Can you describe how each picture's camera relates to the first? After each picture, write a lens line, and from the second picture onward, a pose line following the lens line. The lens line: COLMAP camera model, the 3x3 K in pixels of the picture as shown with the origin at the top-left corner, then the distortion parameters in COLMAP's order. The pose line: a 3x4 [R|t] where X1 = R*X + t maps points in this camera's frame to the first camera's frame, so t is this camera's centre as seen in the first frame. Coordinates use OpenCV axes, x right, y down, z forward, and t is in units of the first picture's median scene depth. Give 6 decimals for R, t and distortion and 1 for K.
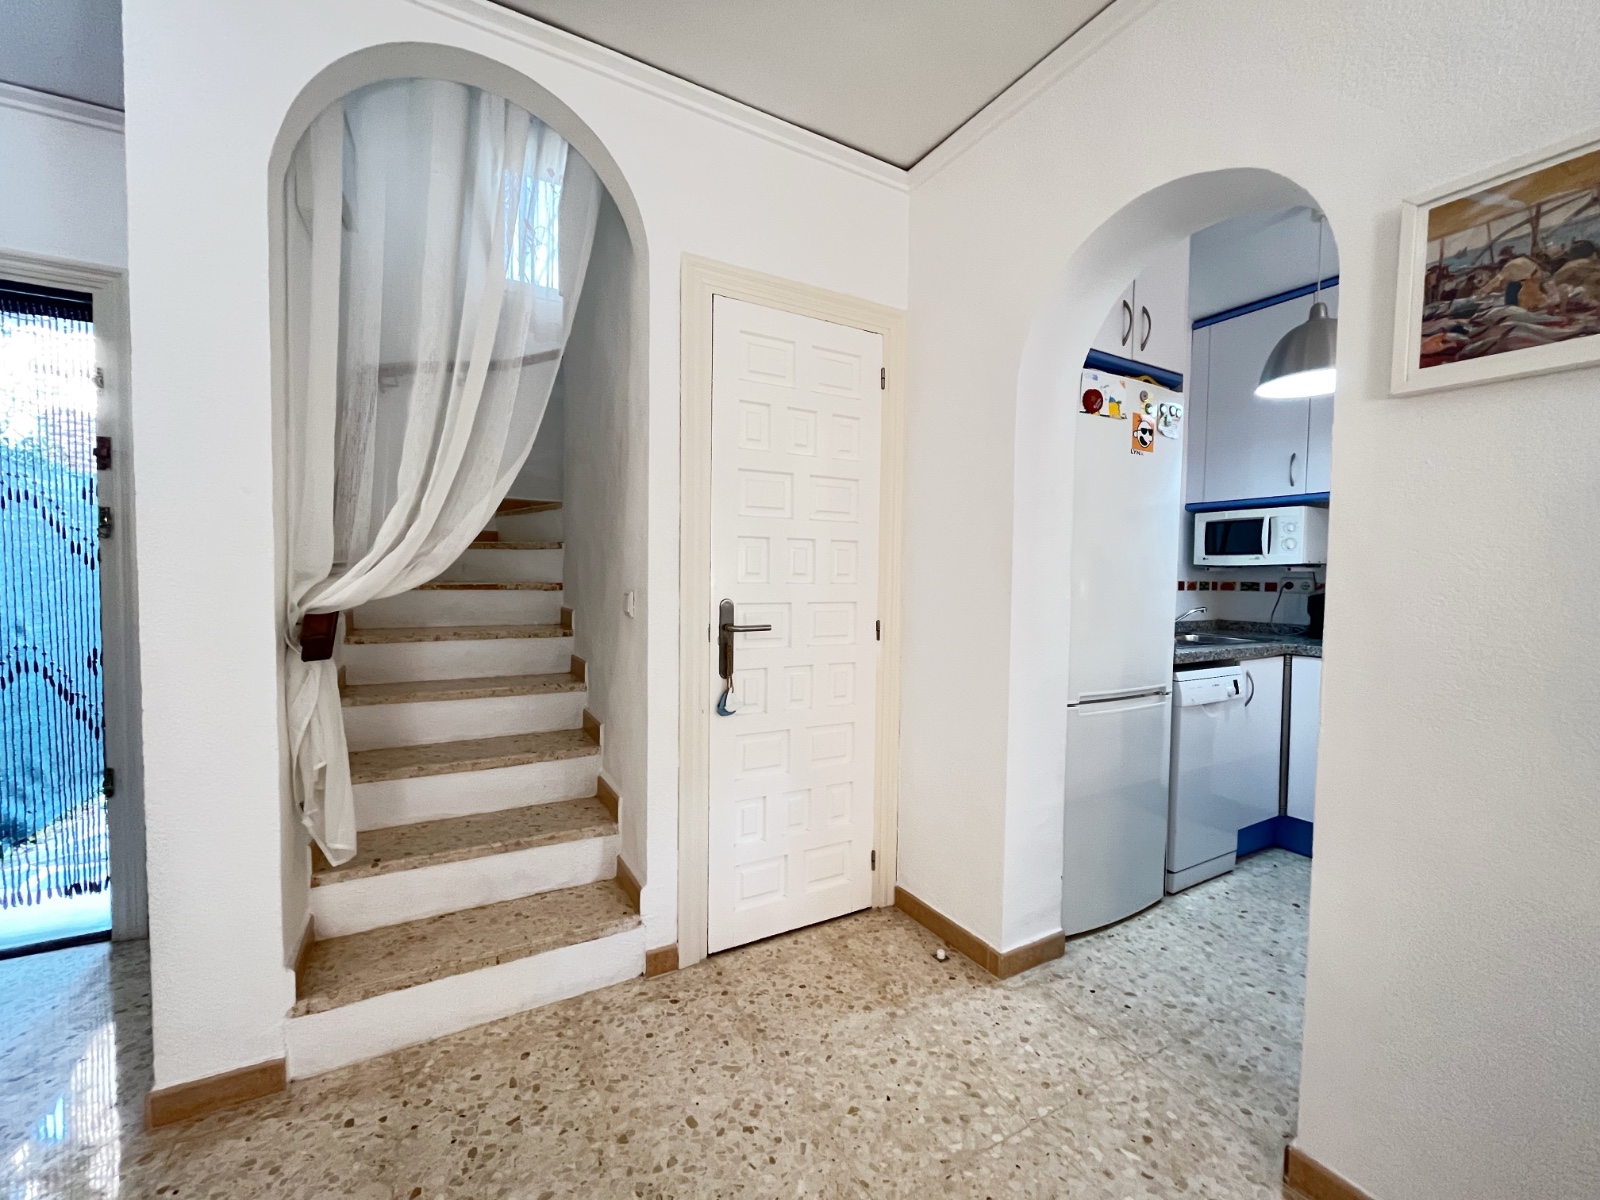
lens RADIAL K [[649.8, 0, 794.3], [0, 649.8, 604.1], [0, 0, 1]] dist [-0.003189, 0.000206]
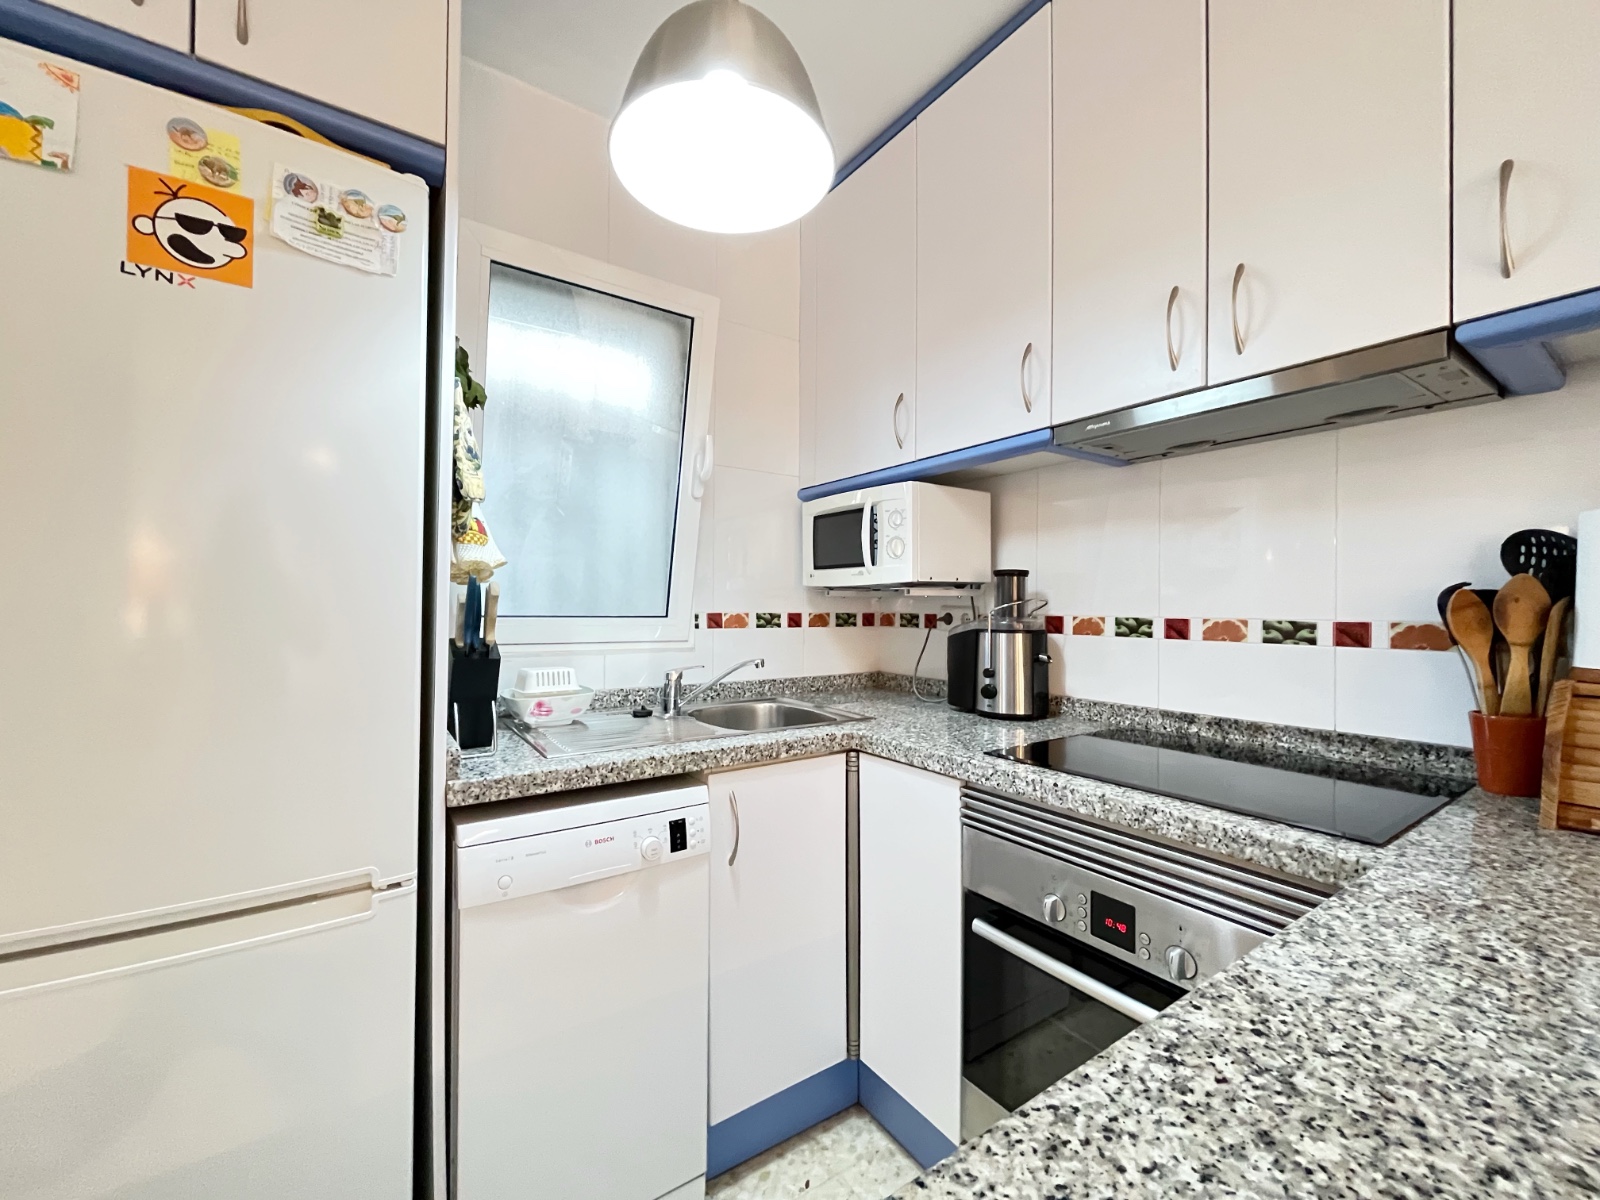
lens RADIAL K [[649.8, 0, 799.7], [0, 649.8, 604.2], [0, 0, 1]] dist [-0.003189, 0.000206]
pose [[0.996207, -0.003519, 0.086943, 0.548458], [0.007610, 0.998877, -0.046769, -0.014314], [-0.086681, 0.047254, 0.995115, 0.381978]]
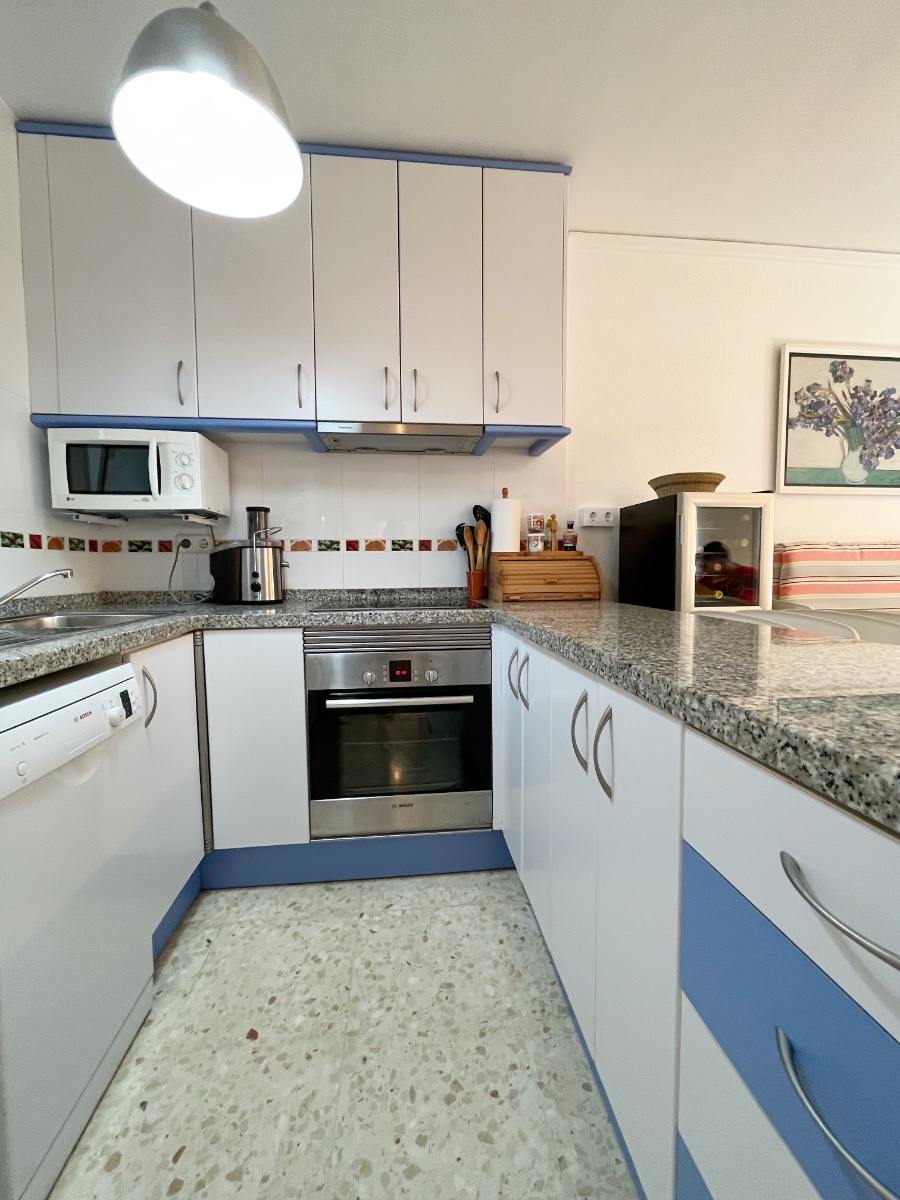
lens RADIAL K [[487.4, 0, 447.3], [0, 487.4, 597.4], [0, 0, 1]] dist [-0.003189, 0.000206]
pose [[0.393844, -0.070107, 0.916500, 0.313379], [0.053364, 0.997149, 0.053344, 0.022939], [-0.917627, 0.027899, 0.396462, 0.439463]]
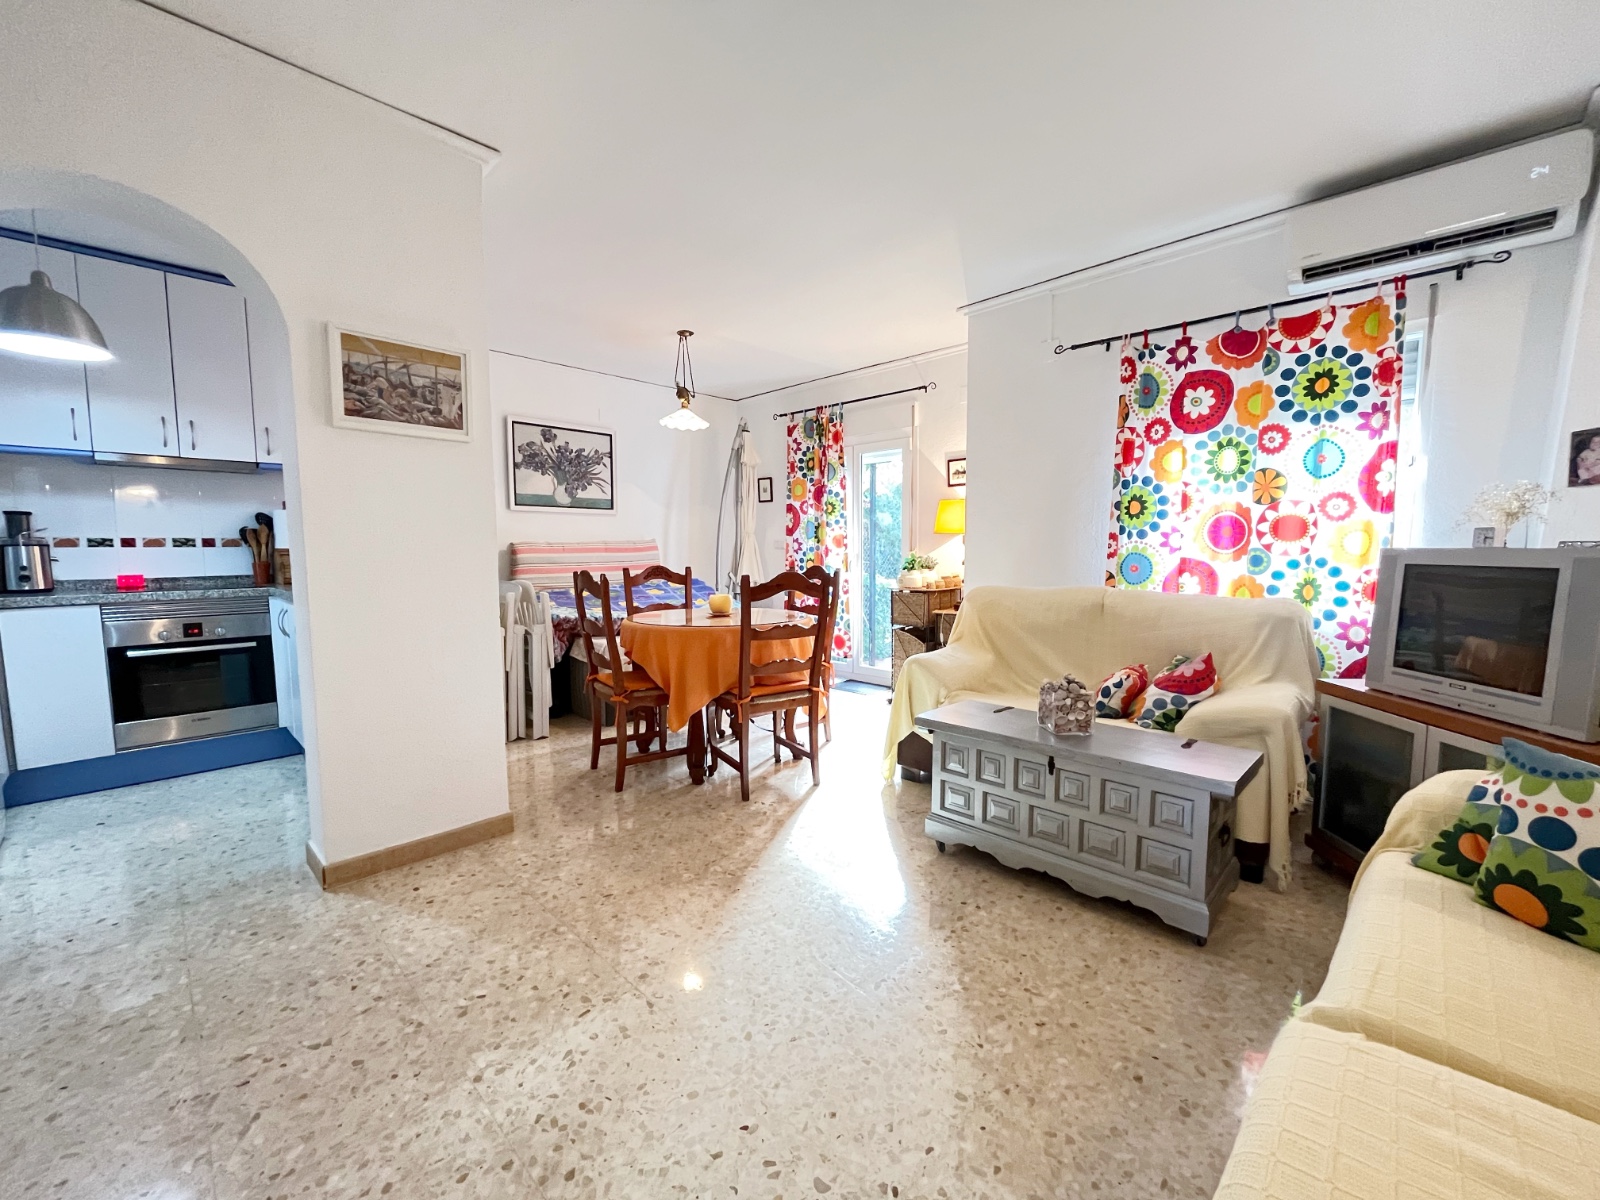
lens RADIAL K [[649.8, 0, 795.7], [0, 649.8, 604.2], [0, 0, 1]] dist [-0.003189, 0.000206]
pose [[-0.282266, -0.094431, 0.954677, -0.411792], [0.043240, 0.992880, 0.110995, 0.011819], [-0.958361, 0.072610, -0.276173, 0.091935]]
